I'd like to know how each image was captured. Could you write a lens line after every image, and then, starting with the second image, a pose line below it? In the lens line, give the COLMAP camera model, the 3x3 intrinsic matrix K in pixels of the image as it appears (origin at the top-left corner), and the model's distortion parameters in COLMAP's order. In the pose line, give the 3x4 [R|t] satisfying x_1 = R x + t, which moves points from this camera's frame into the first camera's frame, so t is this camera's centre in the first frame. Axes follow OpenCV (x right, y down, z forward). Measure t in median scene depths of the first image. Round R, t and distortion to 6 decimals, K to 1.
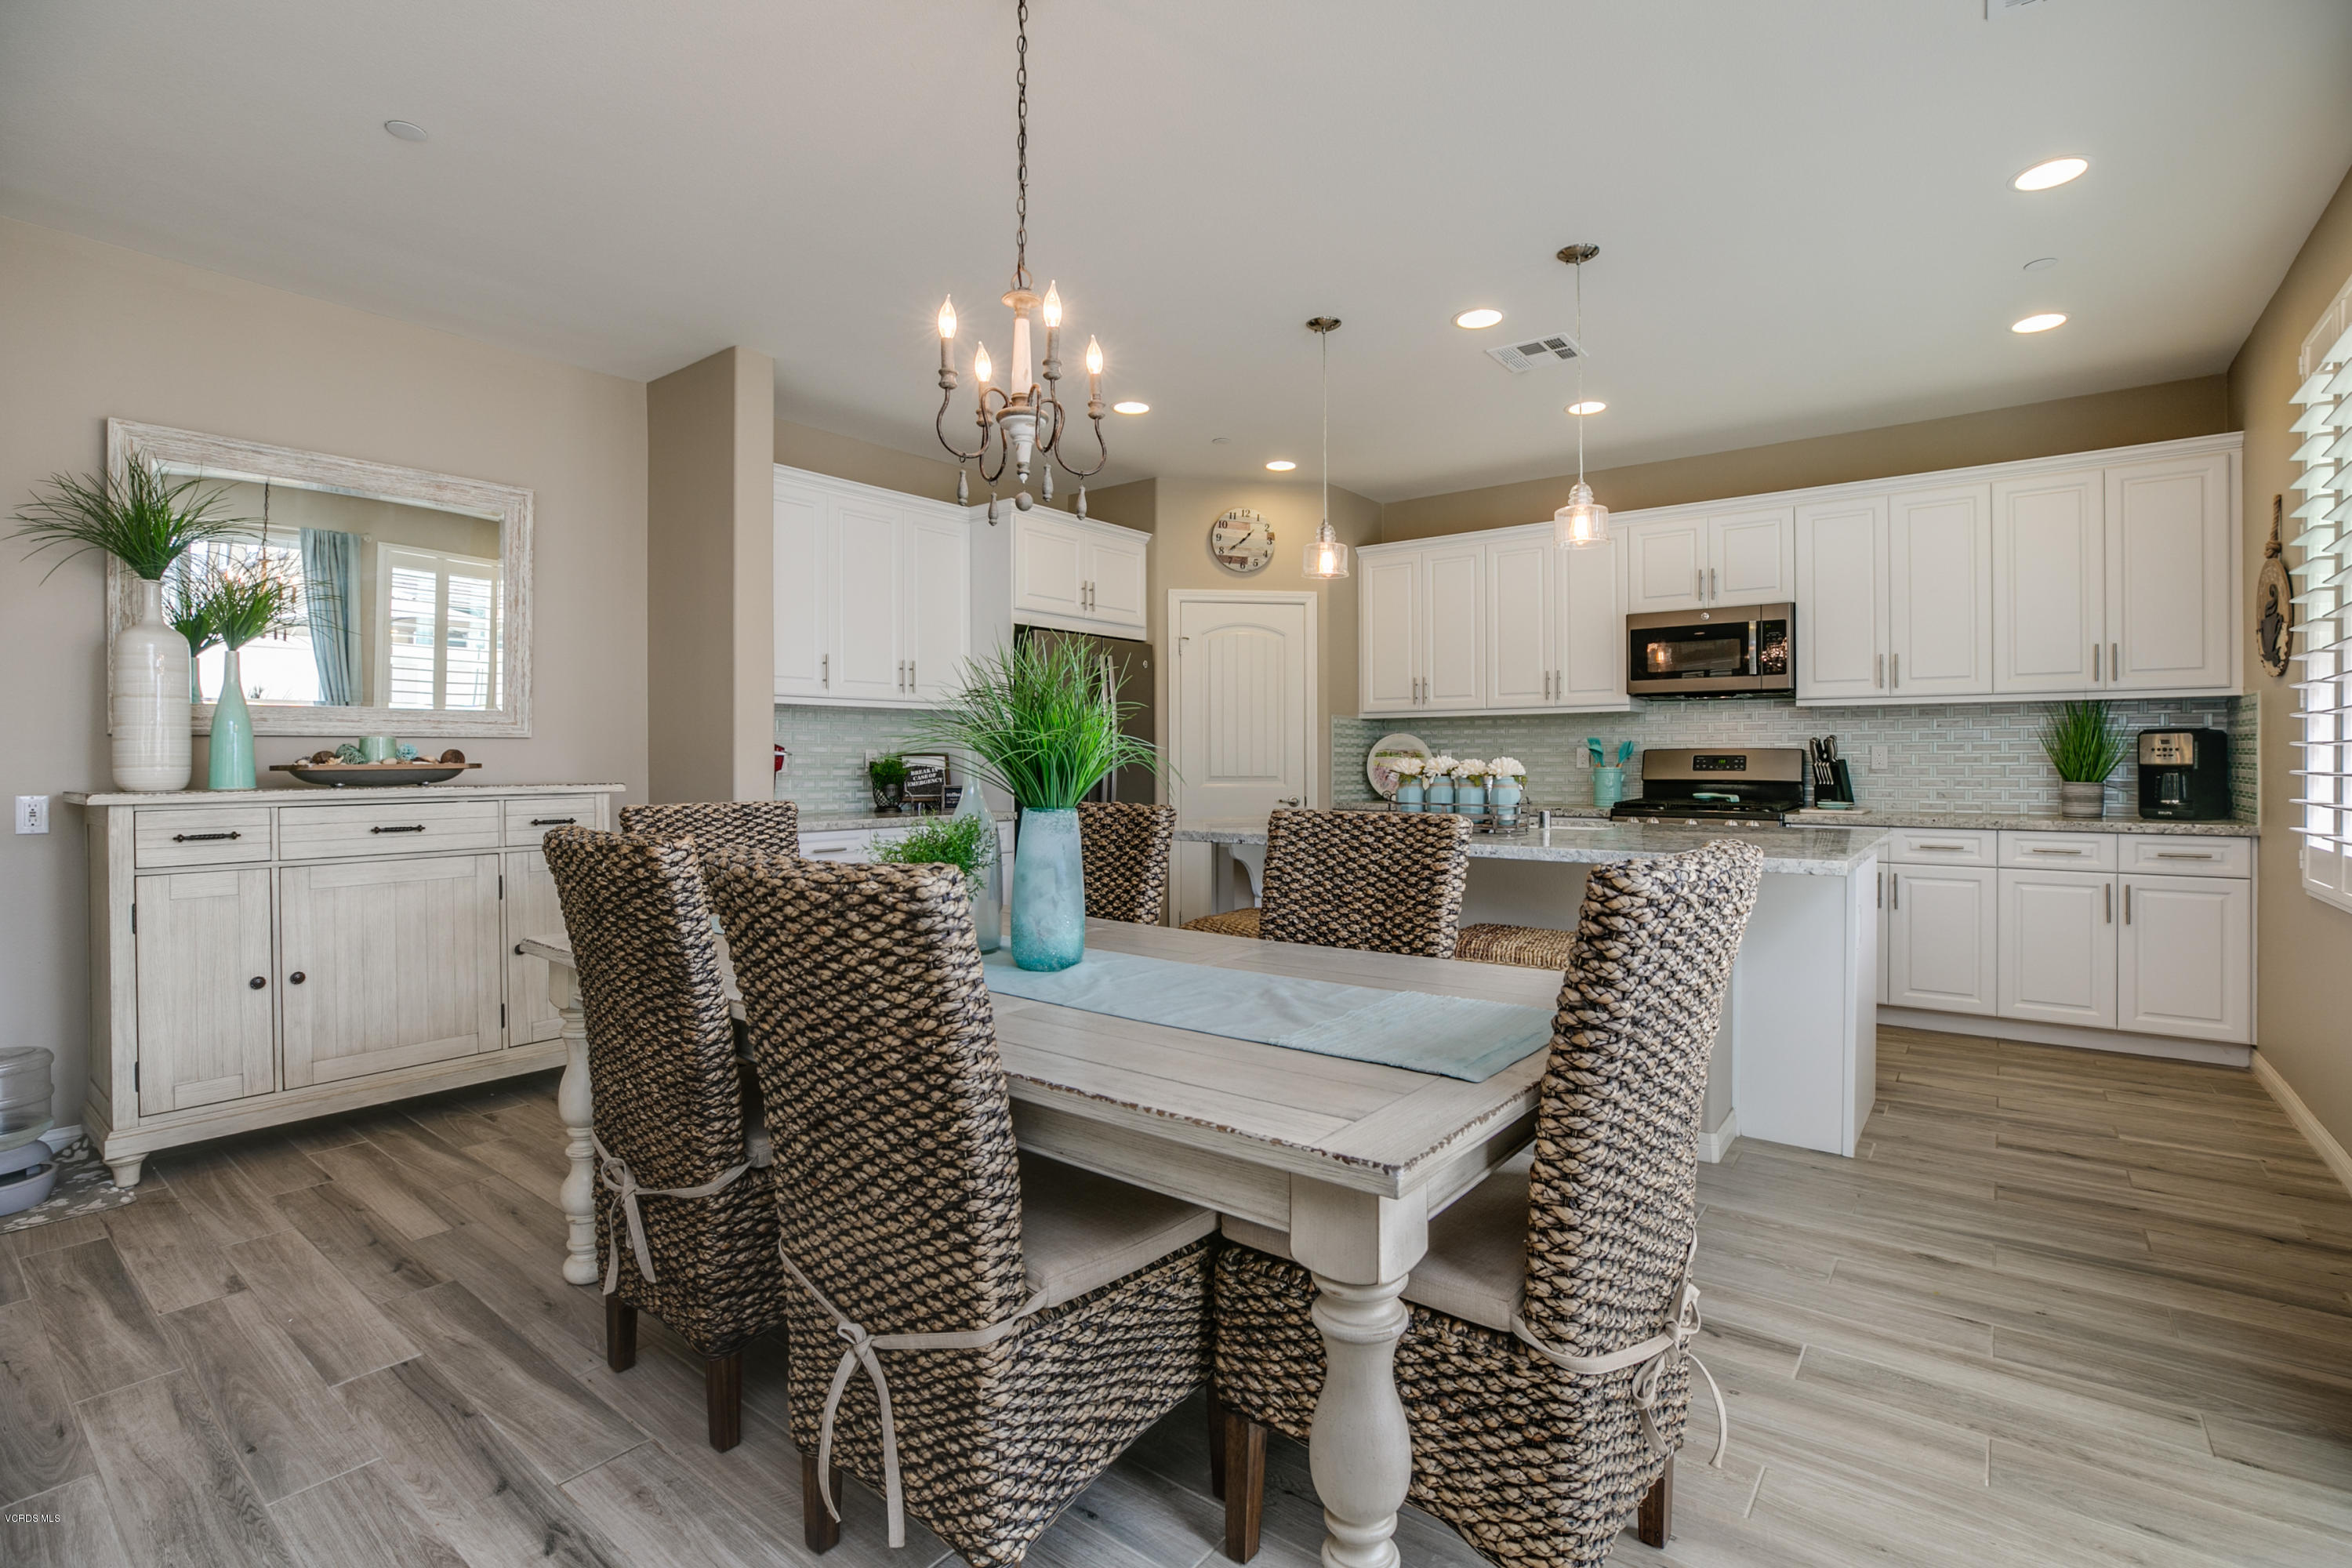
lens RADIAL K [[1078.4, 0, 1186.8], [0, 1078.4, 762.0], [0, 0, 1]] dist [-0.021742, 0.000552]
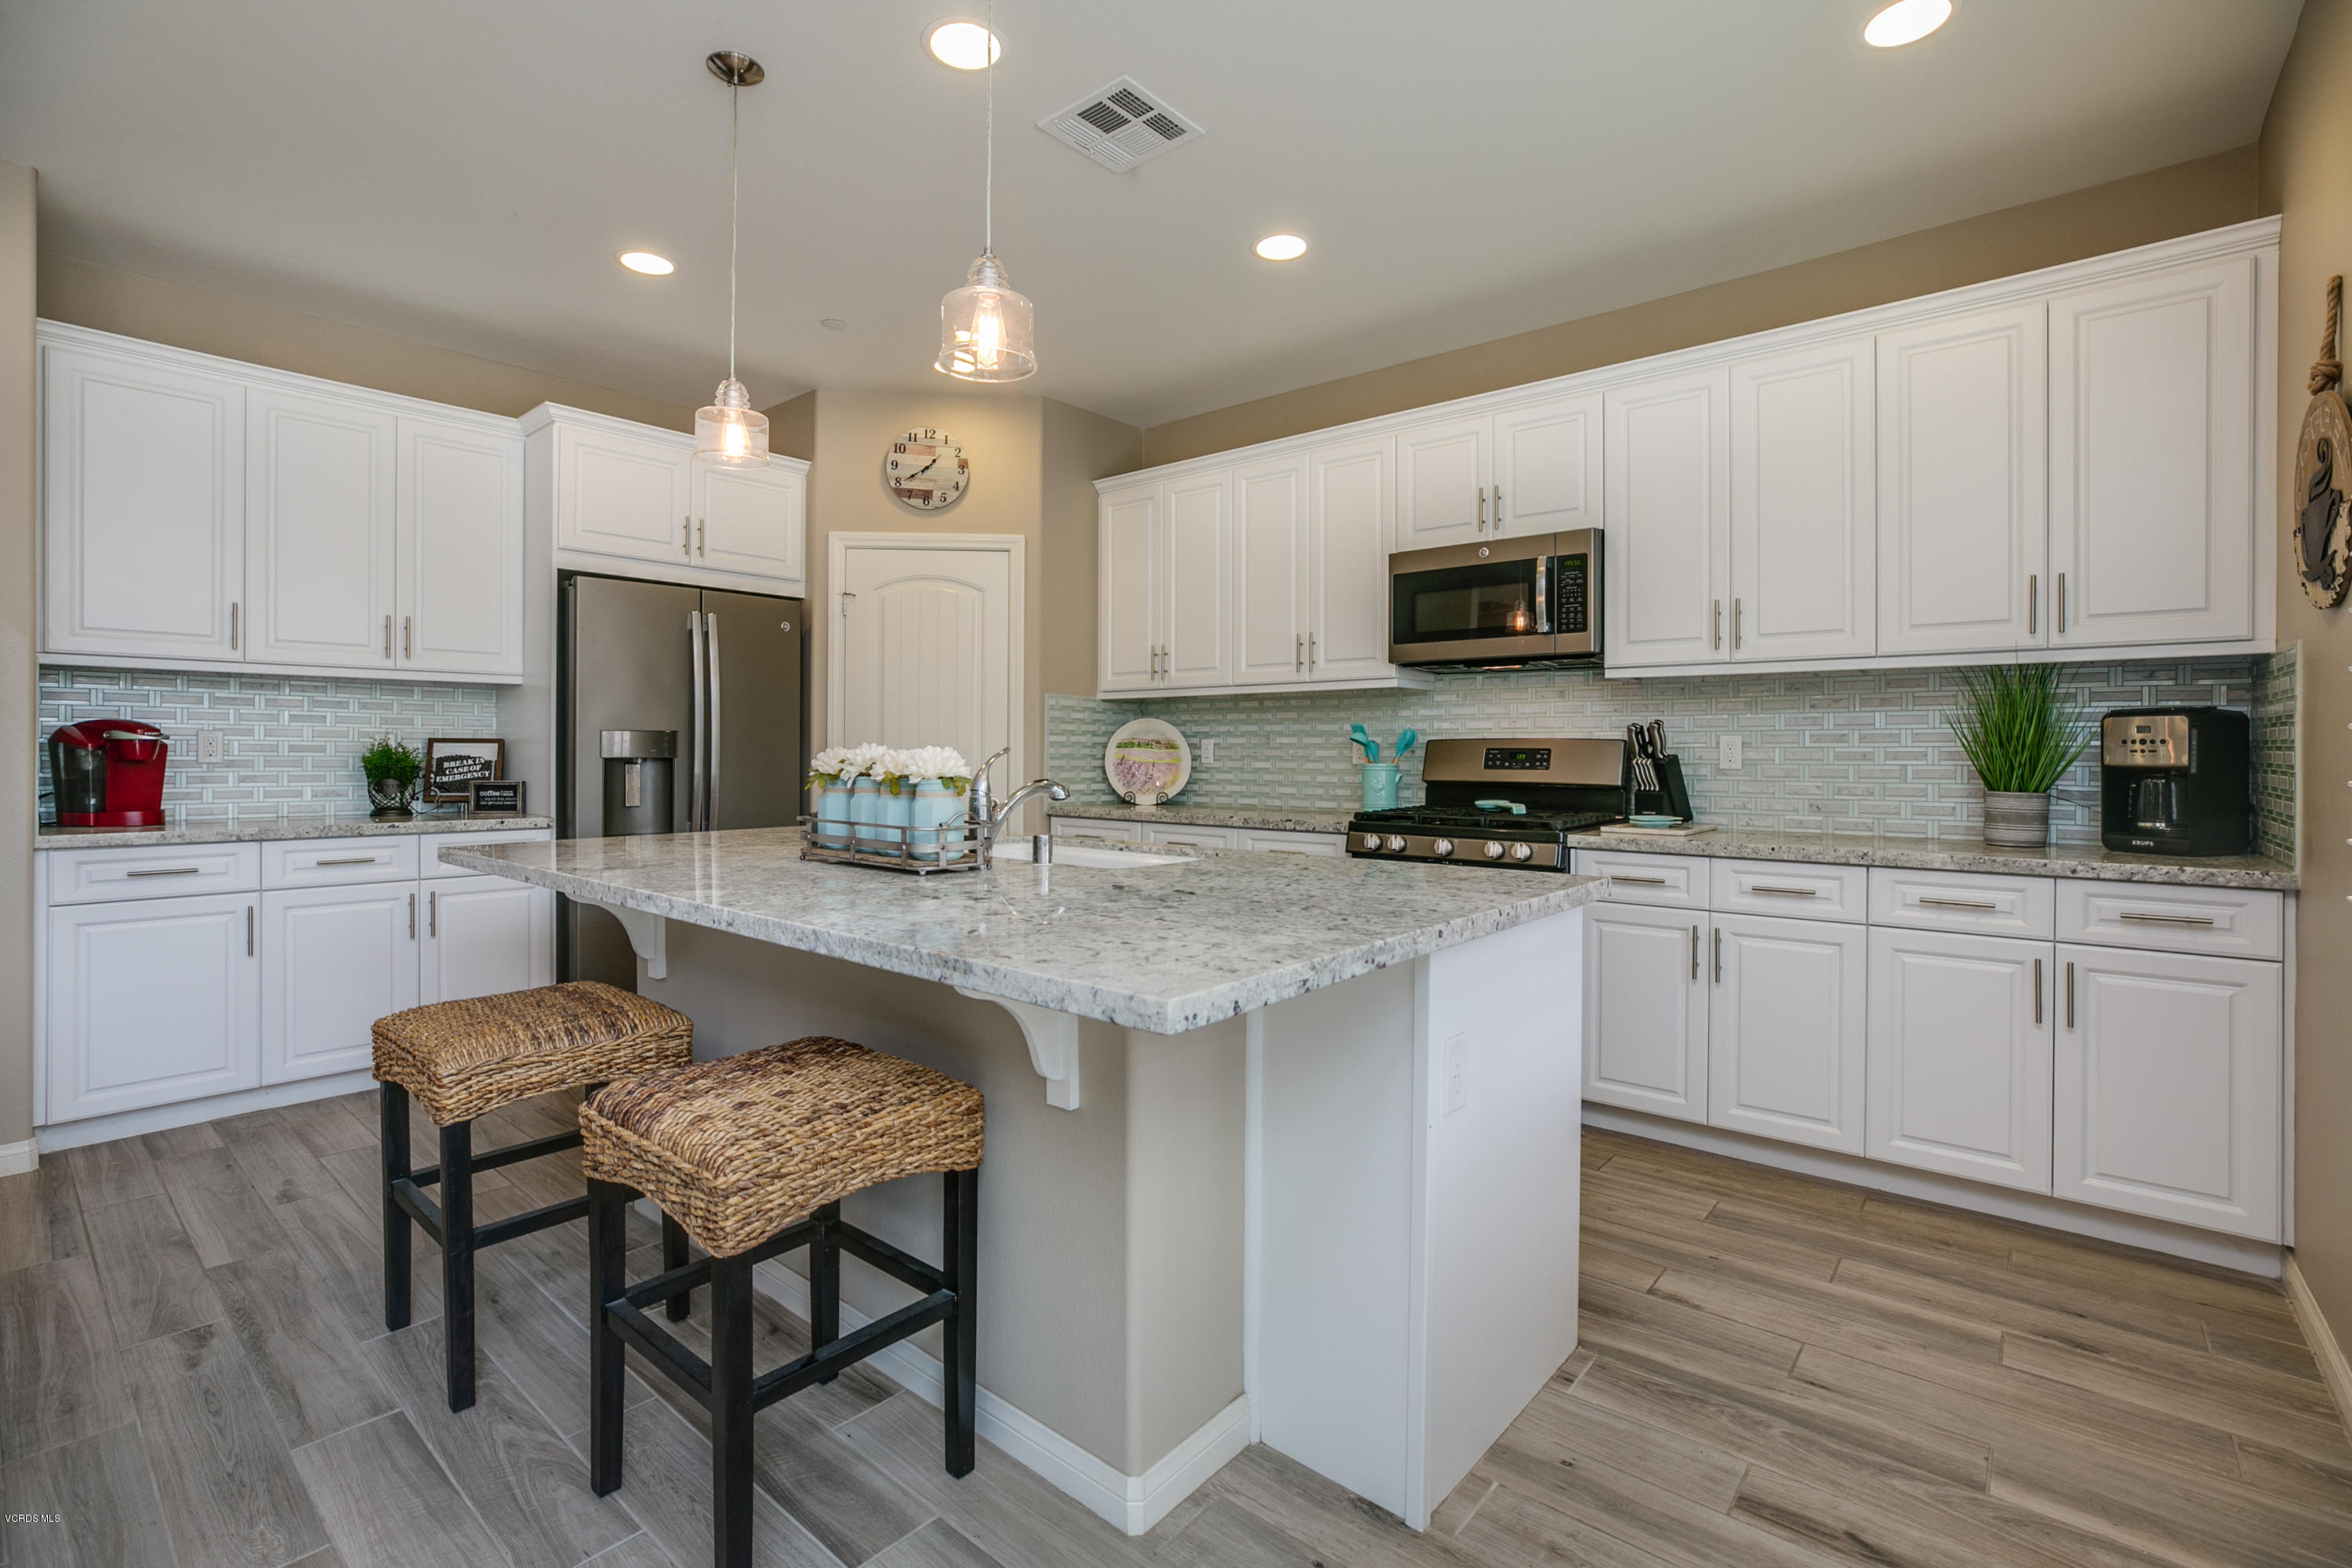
lens RADIAL K [[1055.6, 0, 1167.9], [0, 1055.6, 754.5], [0, 0, 1]] dist [-0.025738, 0.007587]
pose [[0.998506, 0.006798, -0.054227, 0.339303], [-0.006846, 0.999976, -0.000701, -0.000006], [0.054221, 0.001072, 0.998528, 0.317123]]
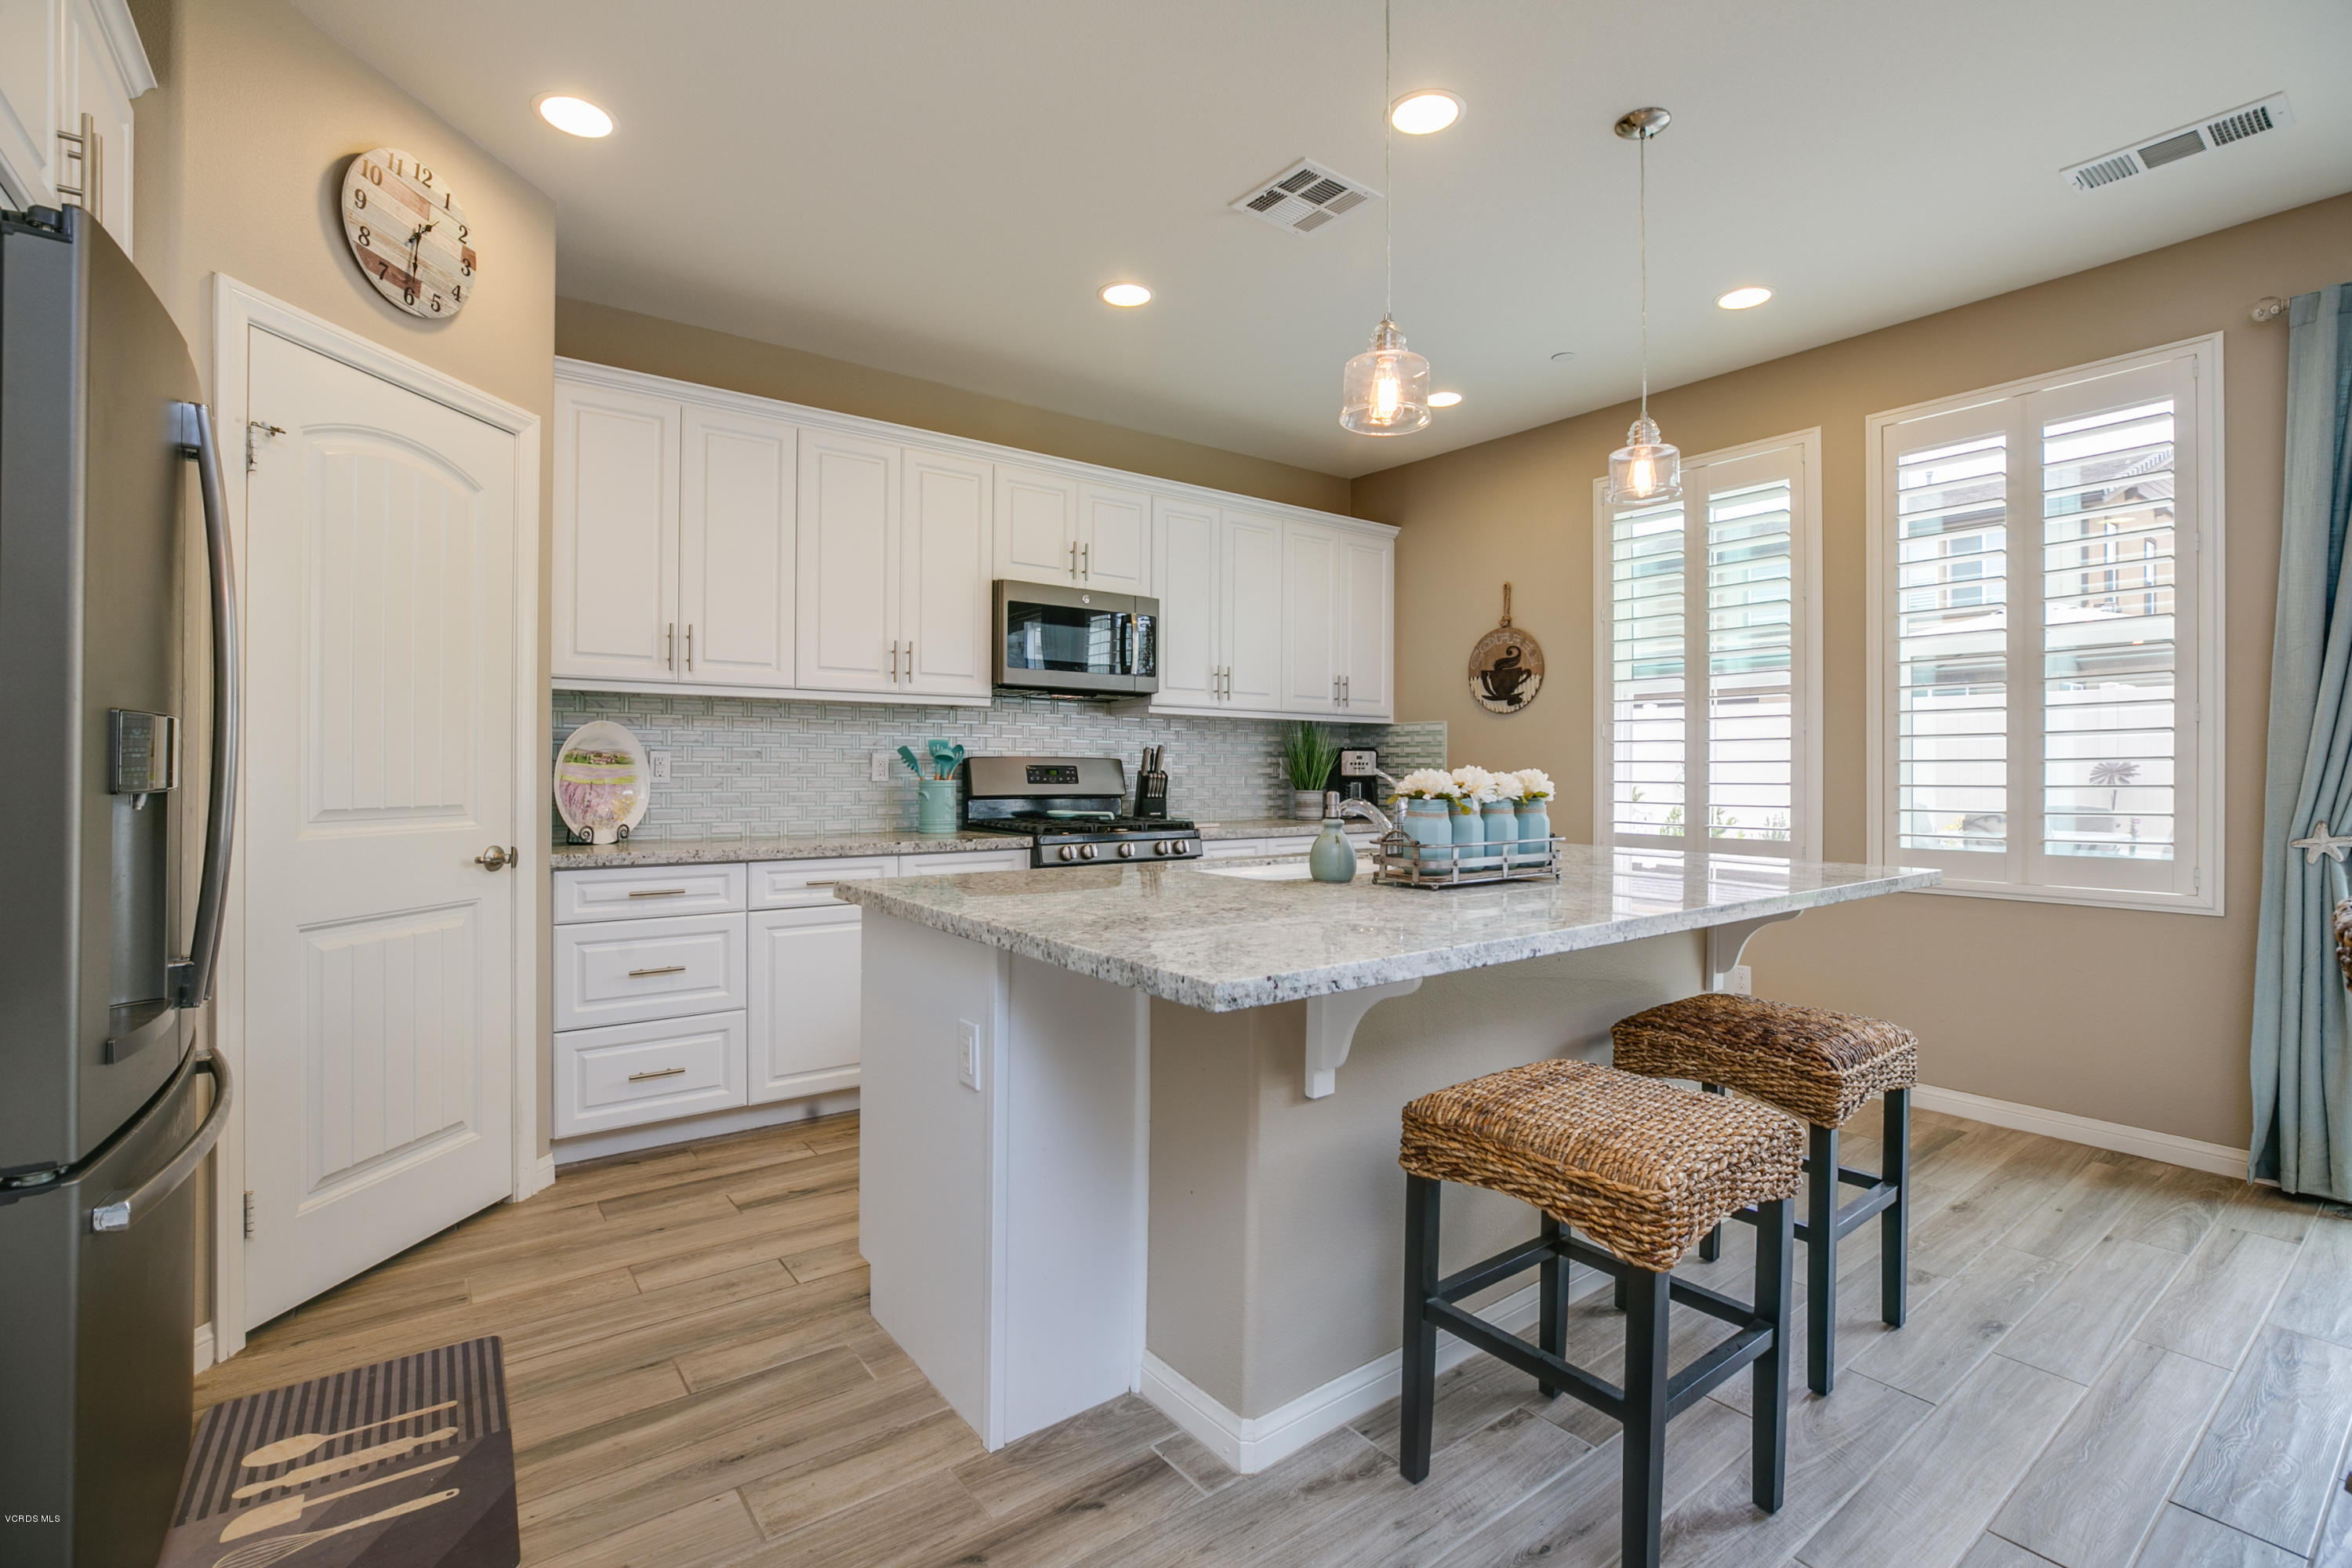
lens RADIAL K [[1058.6, 0, 1160.7], [0, 1058.6, 768.5], [0, 0, 1]] dist [-0.022156, 0.000273]
pose [[0.276284, 0.002391, 0.961073, -0.317067], [-0.003108, 0.999994, -0.001595, -0.002916], [-0.961071, -0.002546, 0.276290, 0.776218]]
